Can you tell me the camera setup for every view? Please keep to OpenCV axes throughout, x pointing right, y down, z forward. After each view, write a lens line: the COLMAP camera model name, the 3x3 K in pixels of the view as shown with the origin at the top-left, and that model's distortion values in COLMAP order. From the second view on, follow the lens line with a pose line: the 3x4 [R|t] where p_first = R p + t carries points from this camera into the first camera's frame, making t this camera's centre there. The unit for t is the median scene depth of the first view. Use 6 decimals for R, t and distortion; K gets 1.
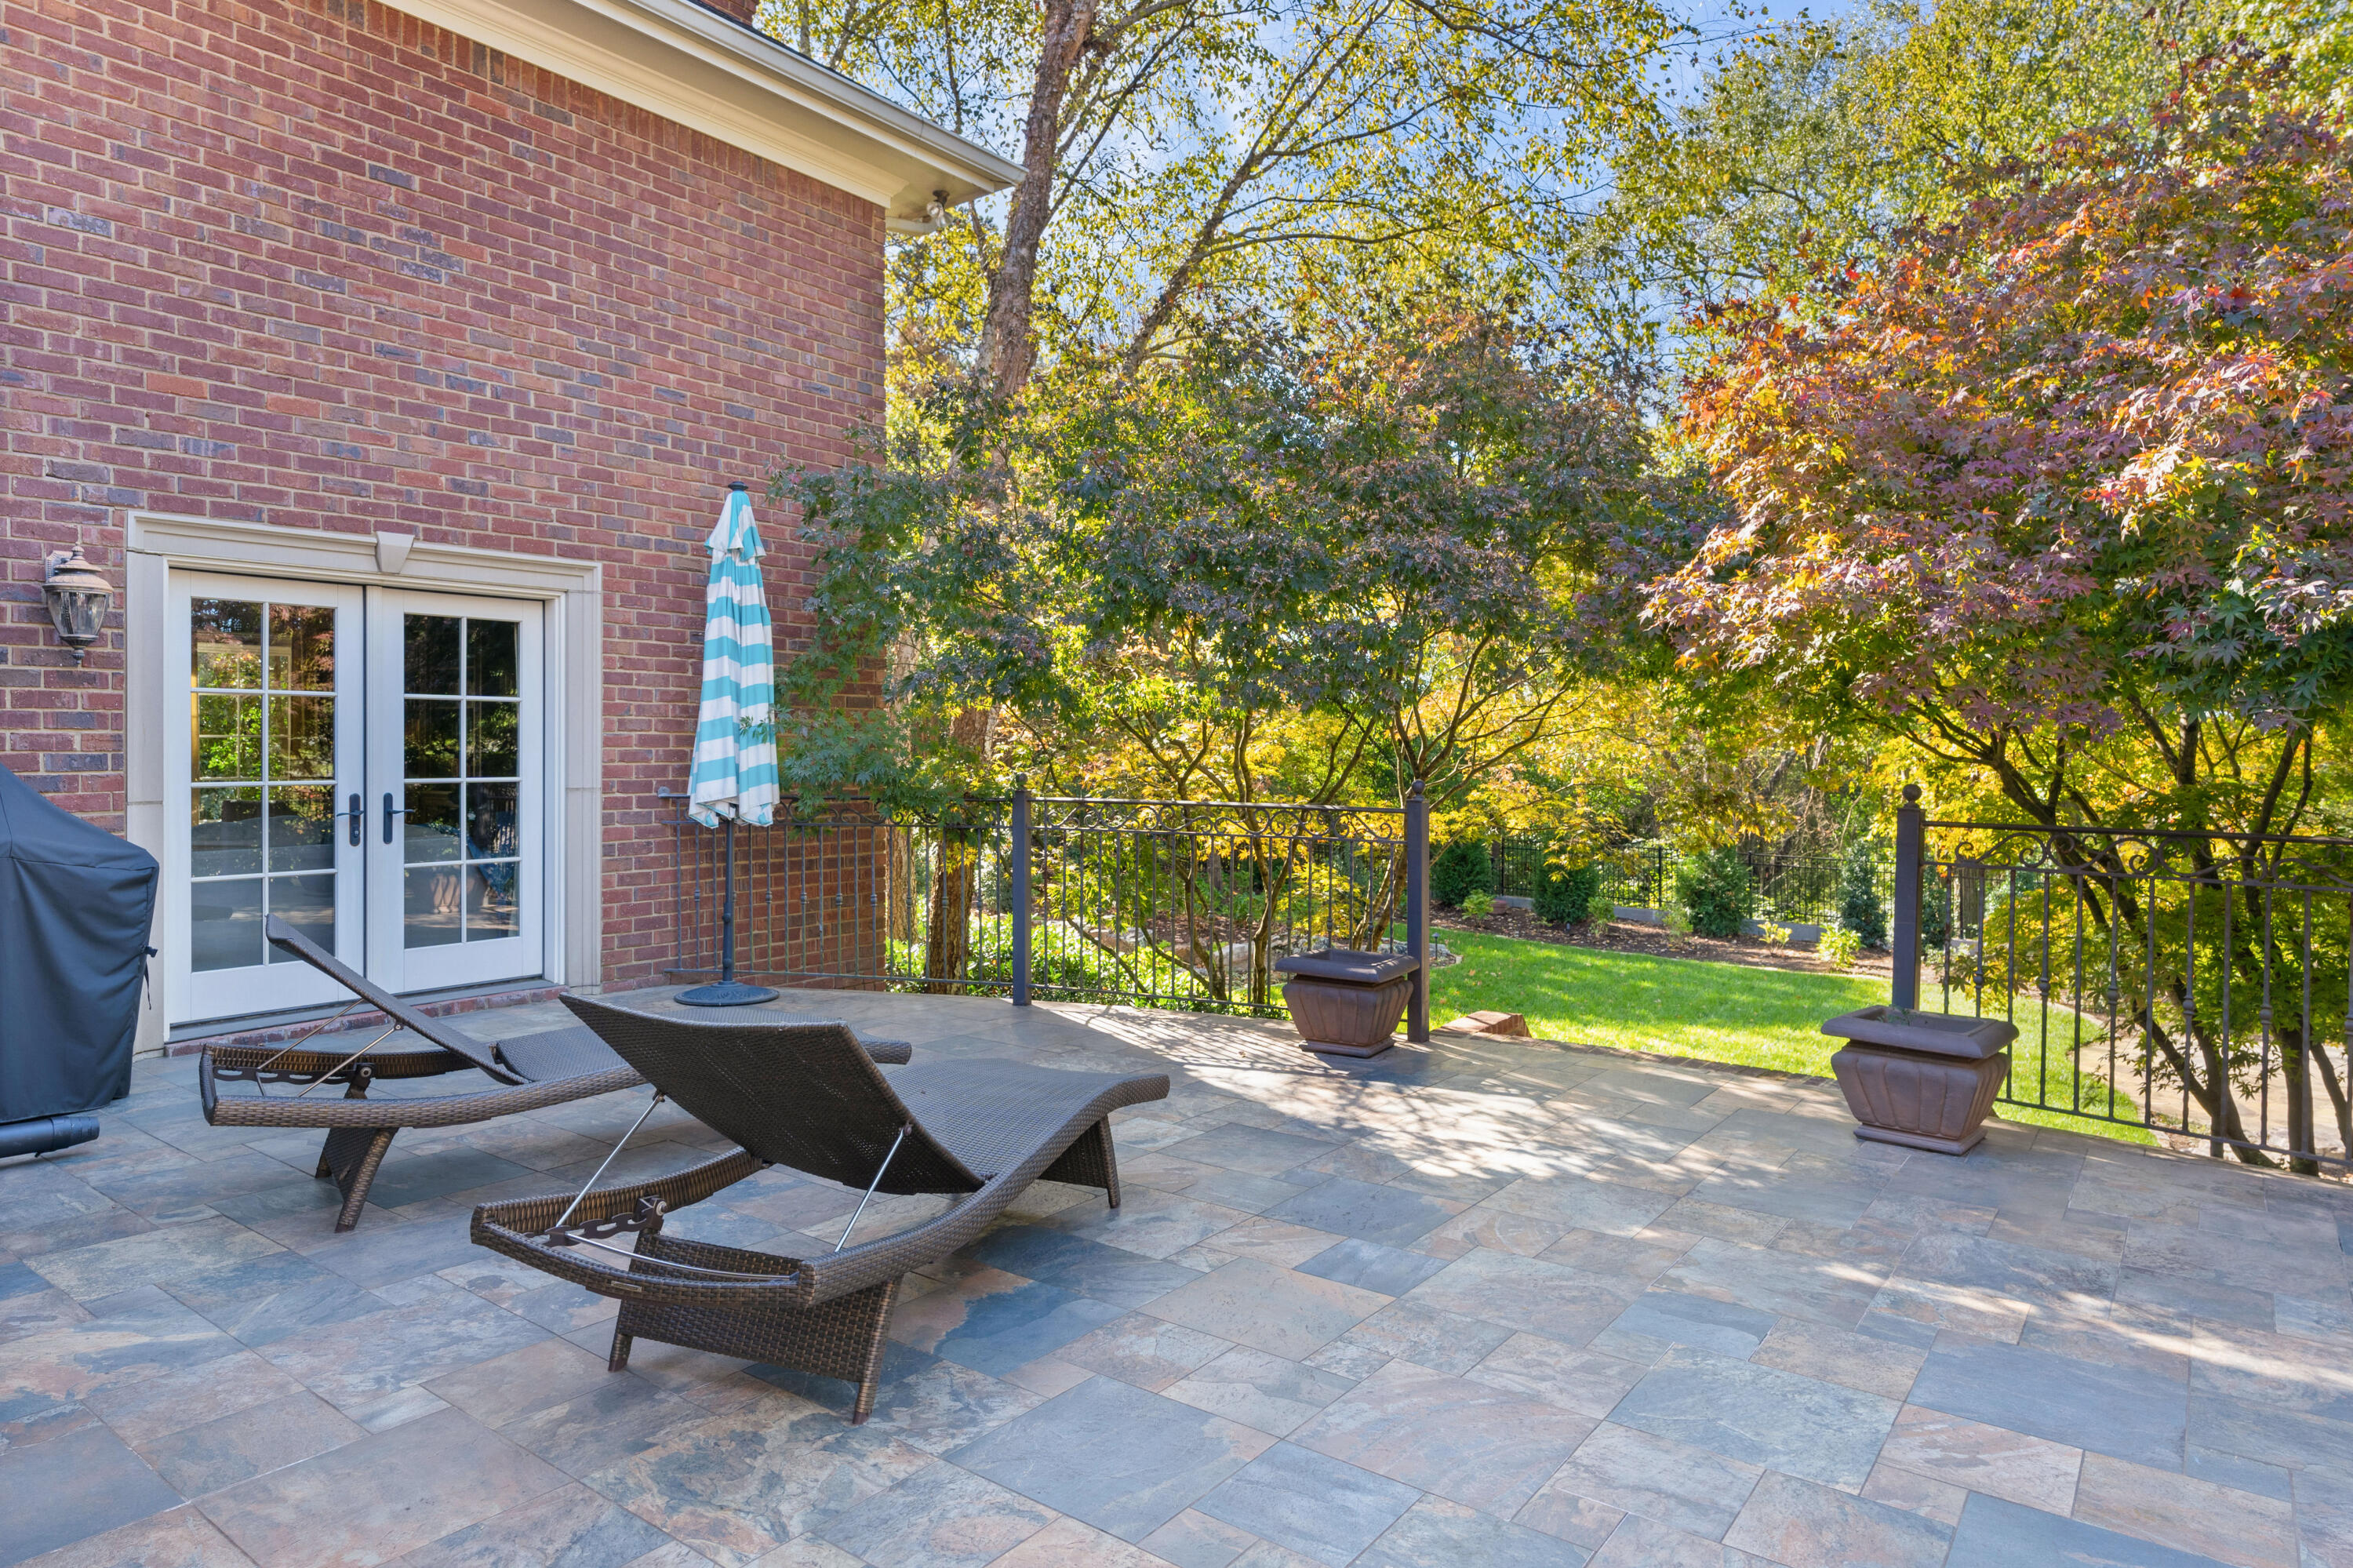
lens RADIAL K [[1400.9, 0, 1168.6], [0, 1400.9, 765.7], [0, 0, 1]] dist [-0.002766, -0.001564]
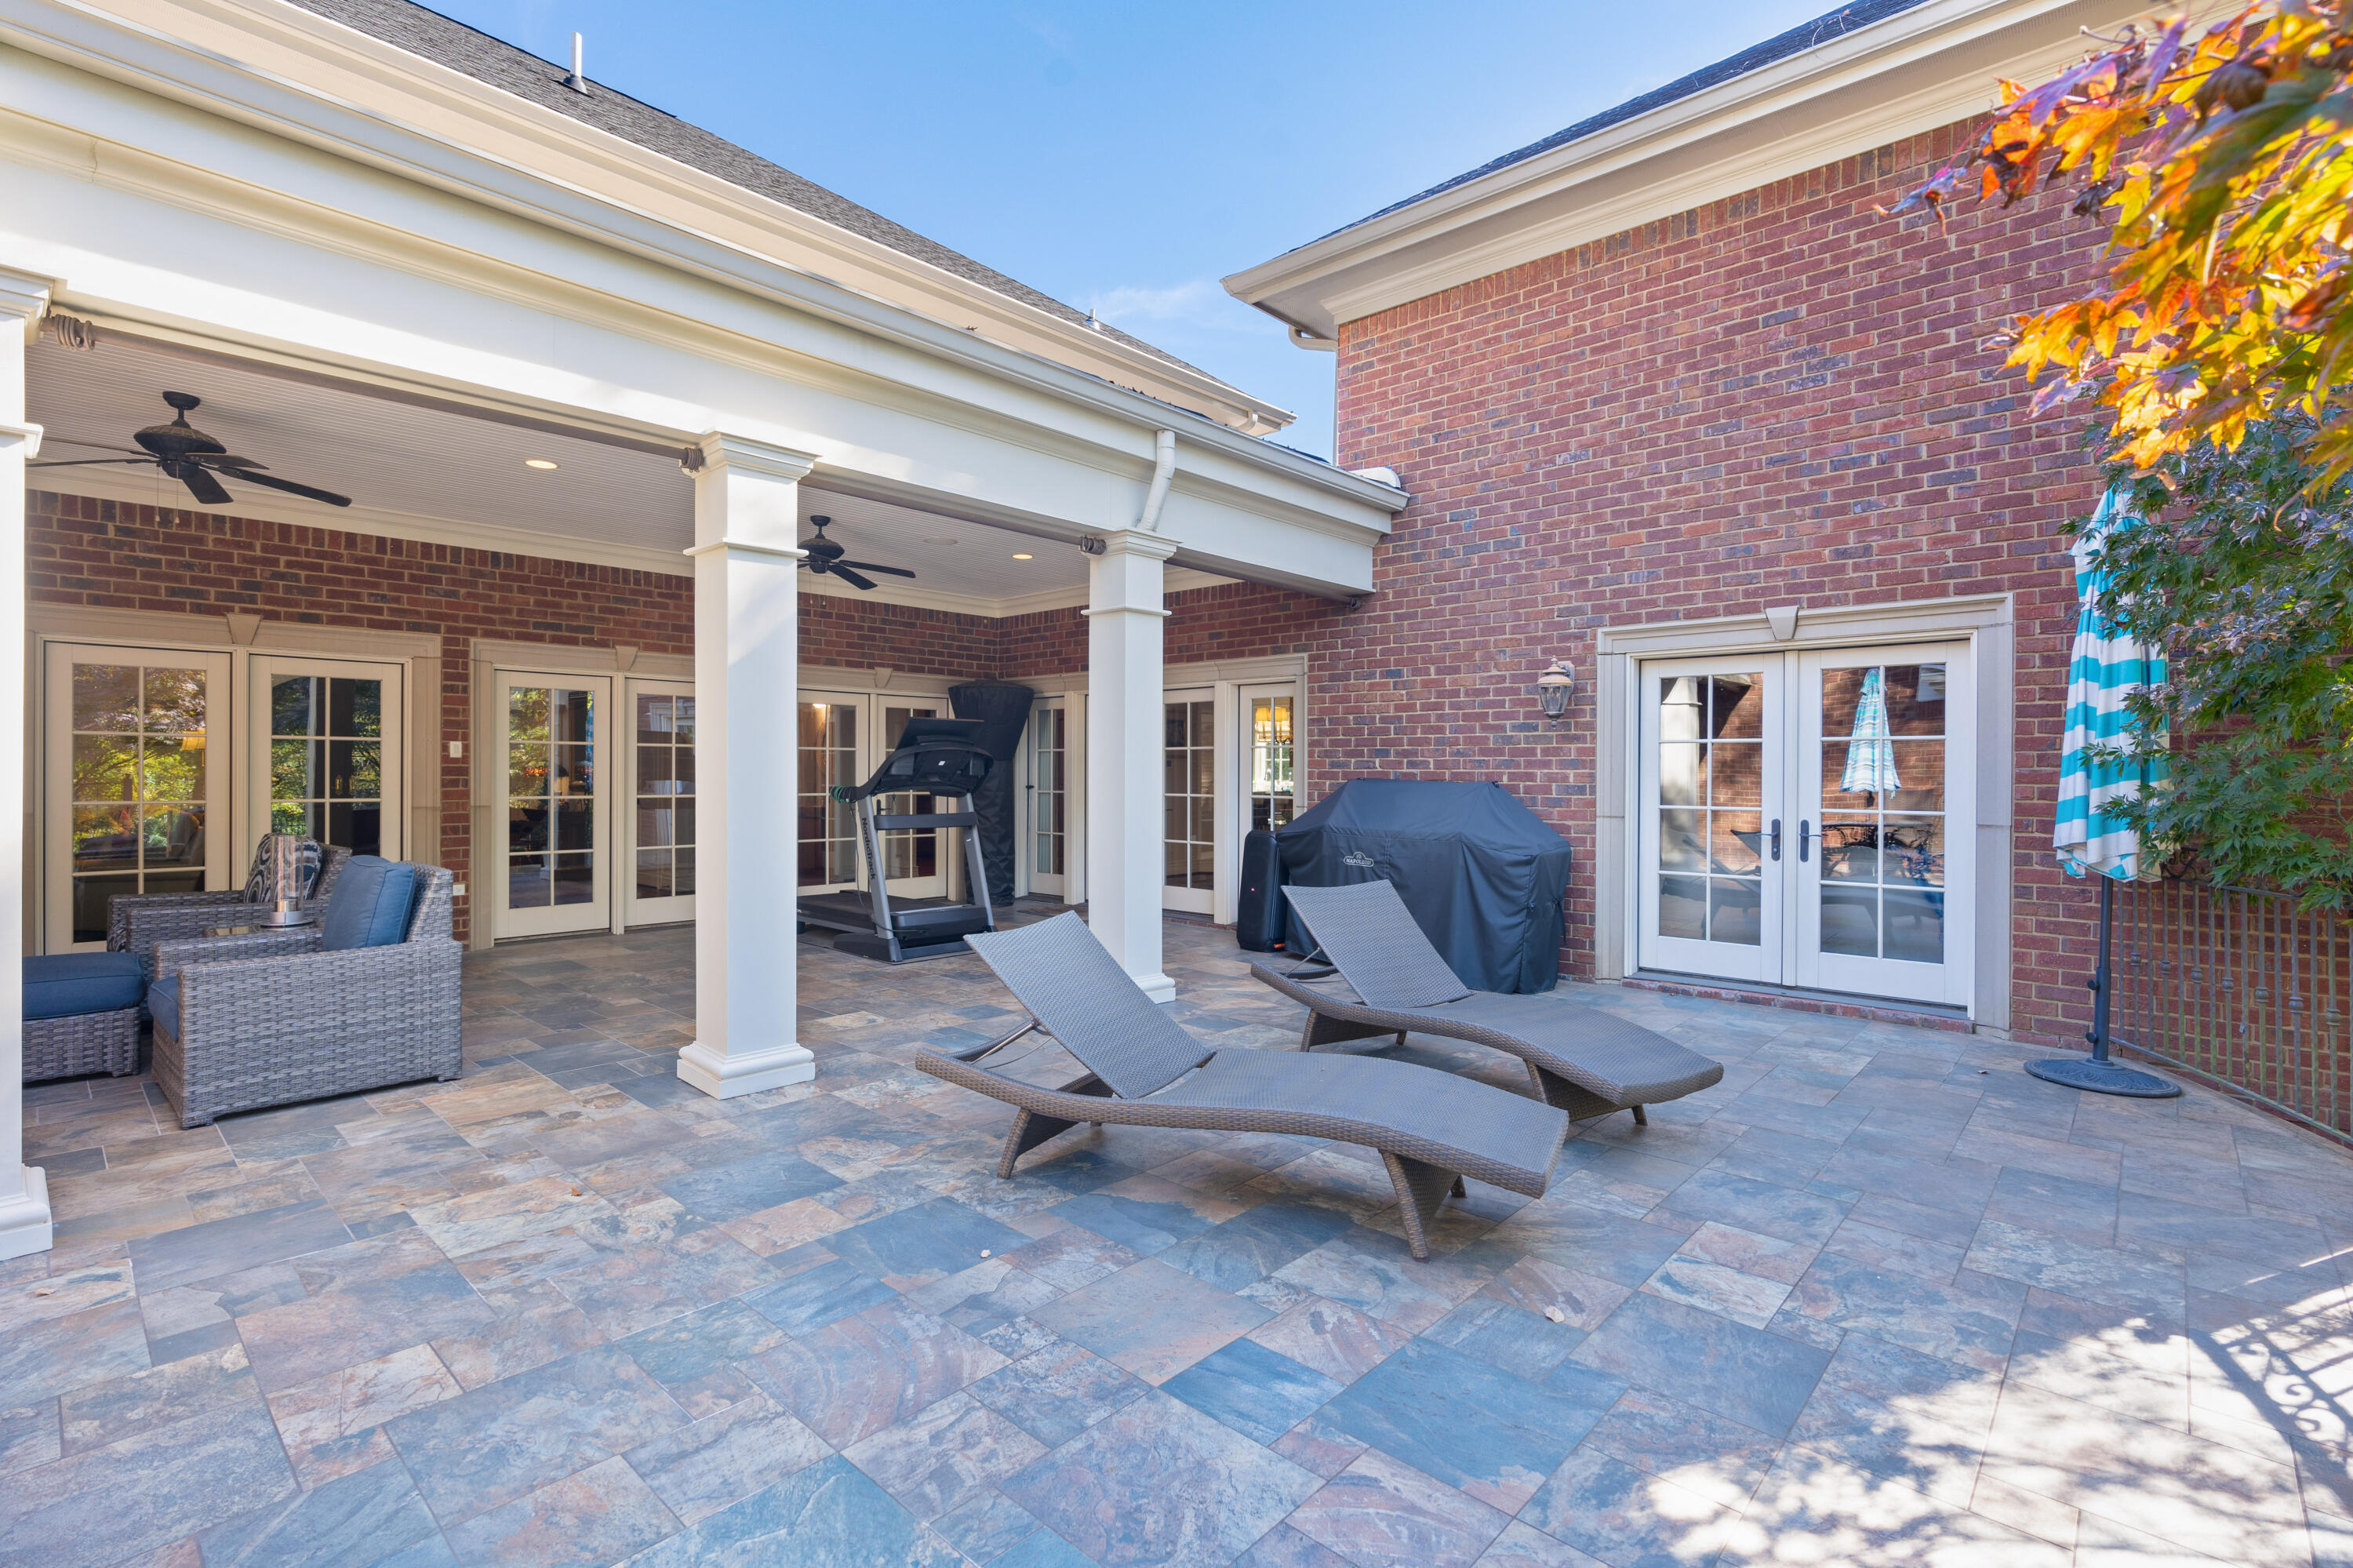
lens RADIAL K [[1094.5, 0, 1142.1], [0, 1094.5, 777.3], [0, 0, 1]] dist [-0.009650, 0.002524]
pose [[-0.118254, 0.002185, -0.992981, 0.741840], [-0.018235, 0.999824, 0.004371, -0.018523], [0.992816, 0.018623, -0.118194, 0.906839]]
